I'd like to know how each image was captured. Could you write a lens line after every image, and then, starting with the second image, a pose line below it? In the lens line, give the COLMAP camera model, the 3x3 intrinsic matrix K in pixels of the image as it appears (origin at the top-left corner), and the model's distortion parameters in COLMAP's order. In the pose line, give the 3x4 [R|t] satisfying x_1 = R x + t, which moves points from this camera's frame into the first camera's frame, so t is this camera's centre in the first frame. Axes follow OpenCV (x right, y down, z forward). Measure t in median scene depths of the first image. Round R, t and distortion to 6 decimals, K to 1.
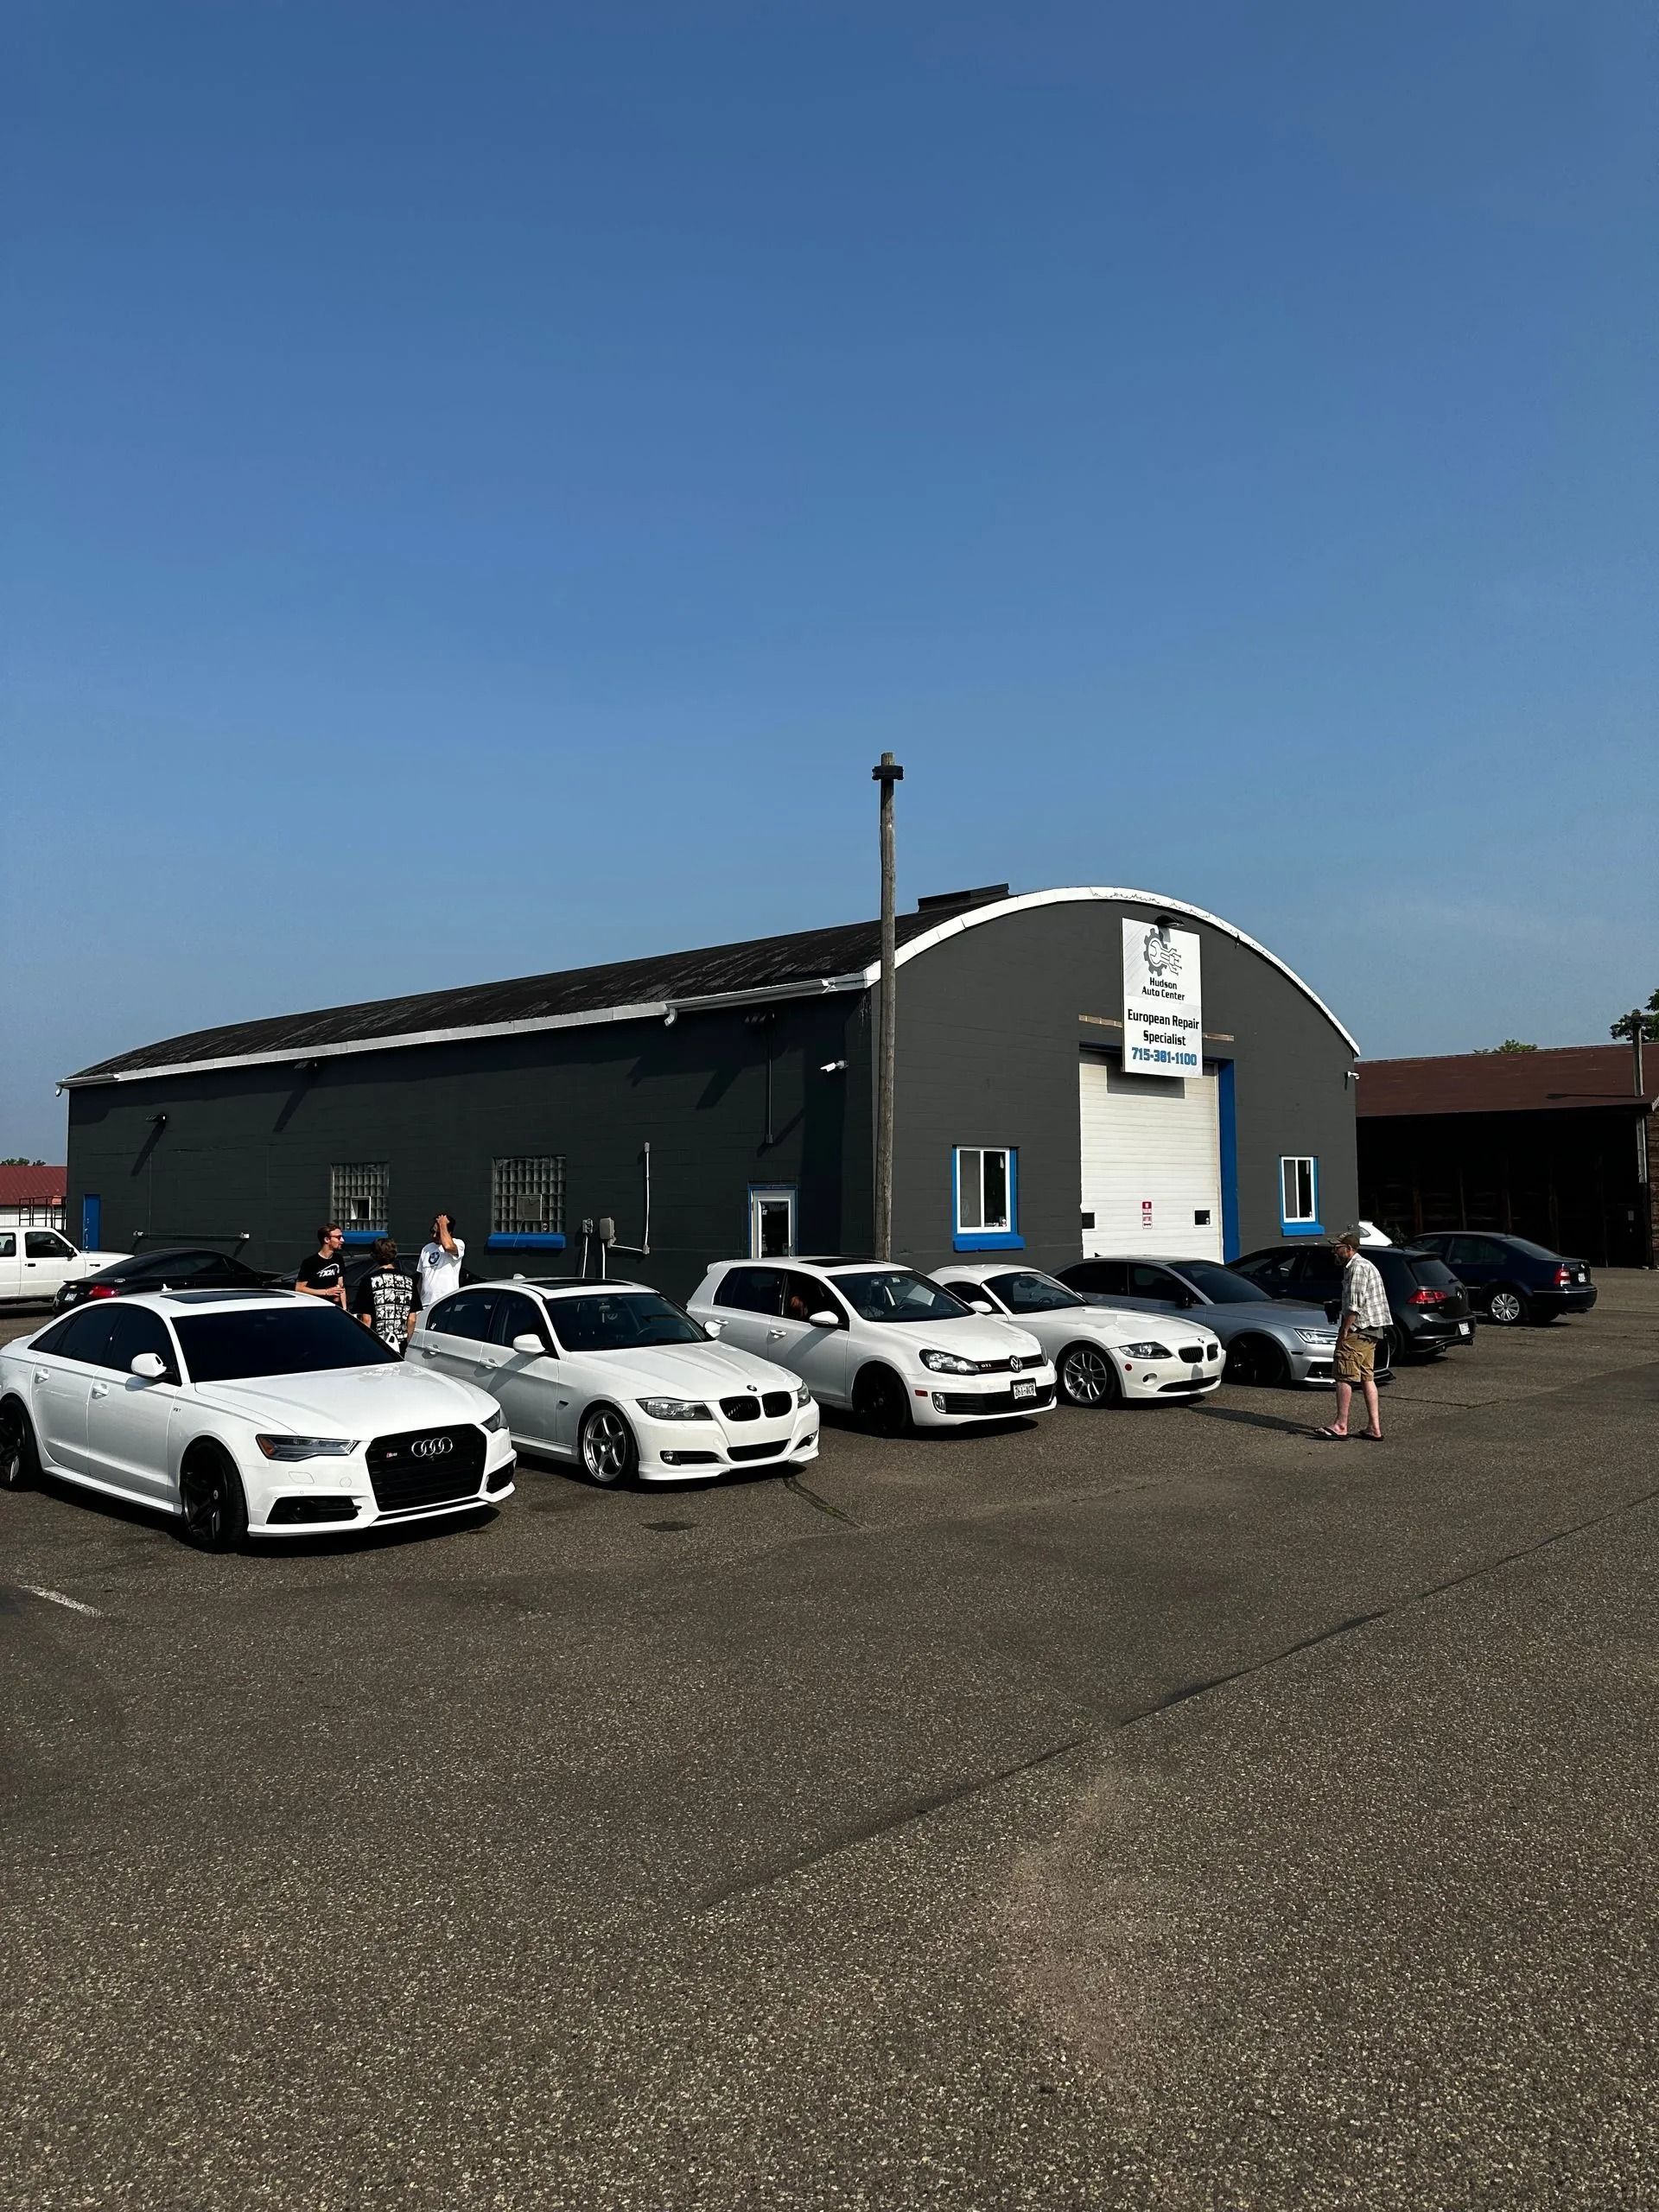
lens RADIAL K [[1617.8, 0, 829.5], [0, 1617.8, 1106.0], [0, 0, 1]] dist [0.001719, -0.003584]
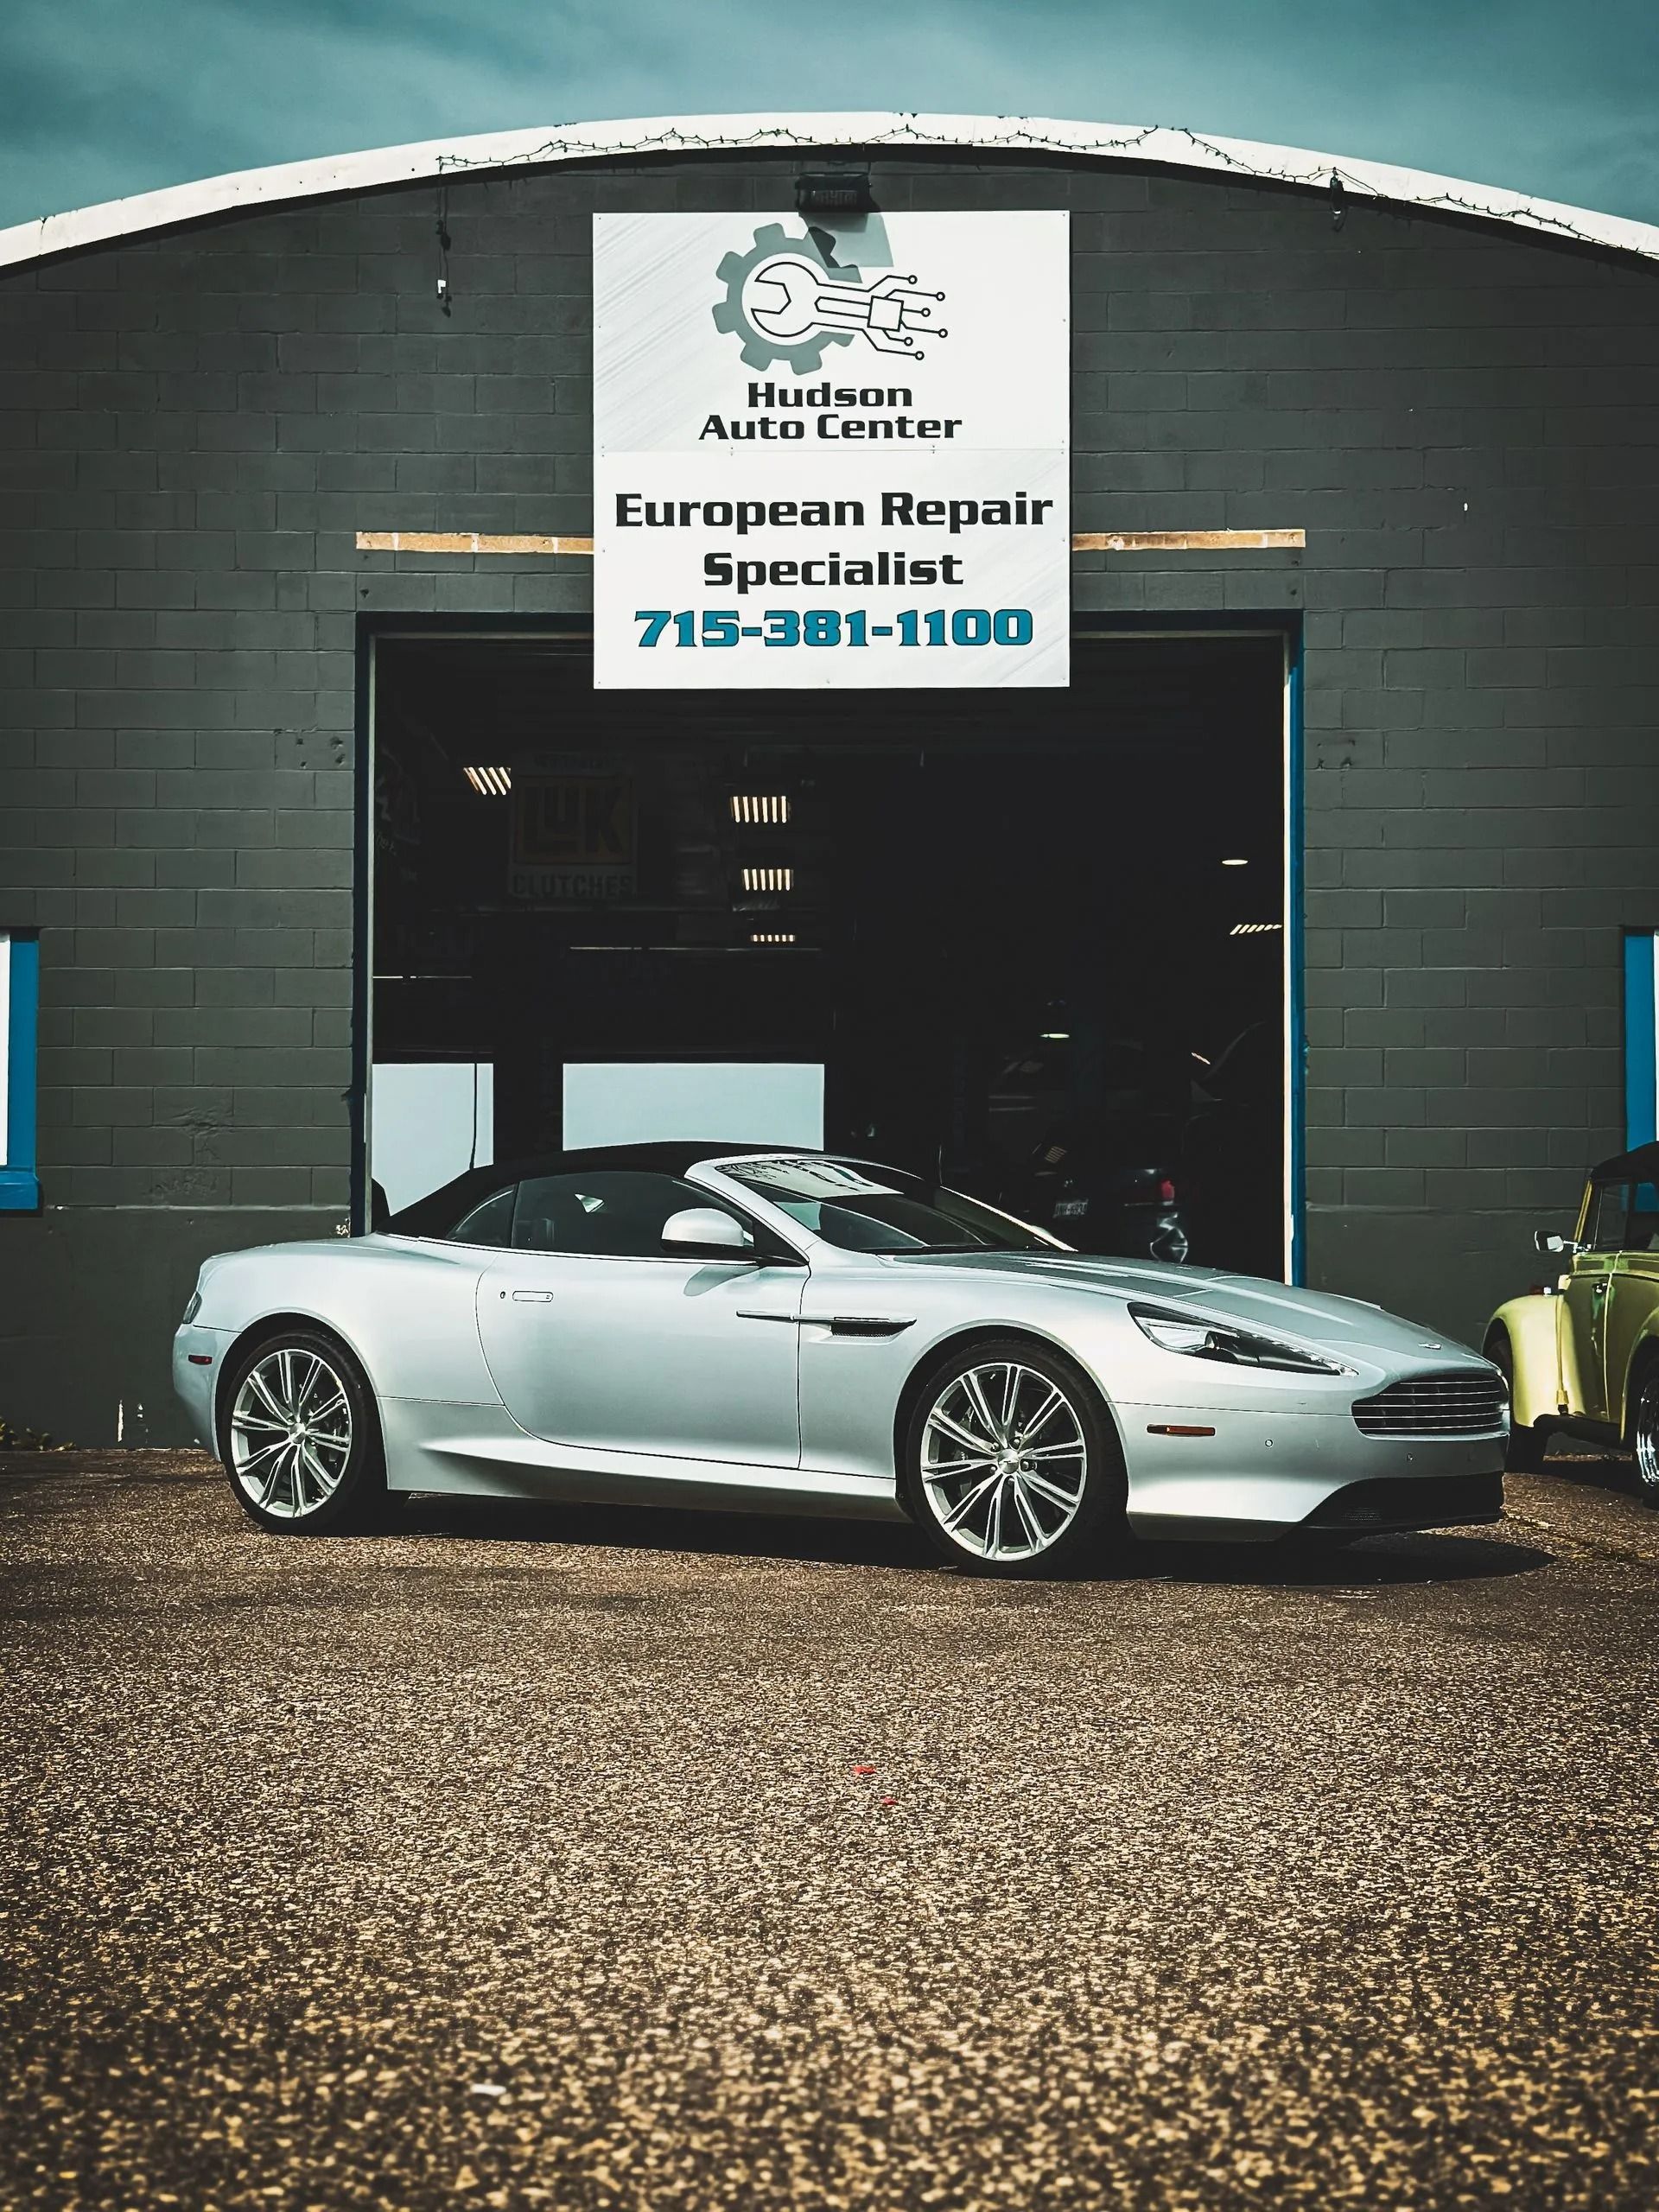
lens RADIAL K [[1617.8, 0, 829.5], [0, 1617.8, 1106.0], [0, 0, 1]] dist [0.001719, -0.003584]
pose [[0.664607, 0.003531, -0.747185, 0.442804], [0.036730, 0.998626, 0.037389, 0.050397], [0.746290, -0.052293, 0.663564, 0.787876]]
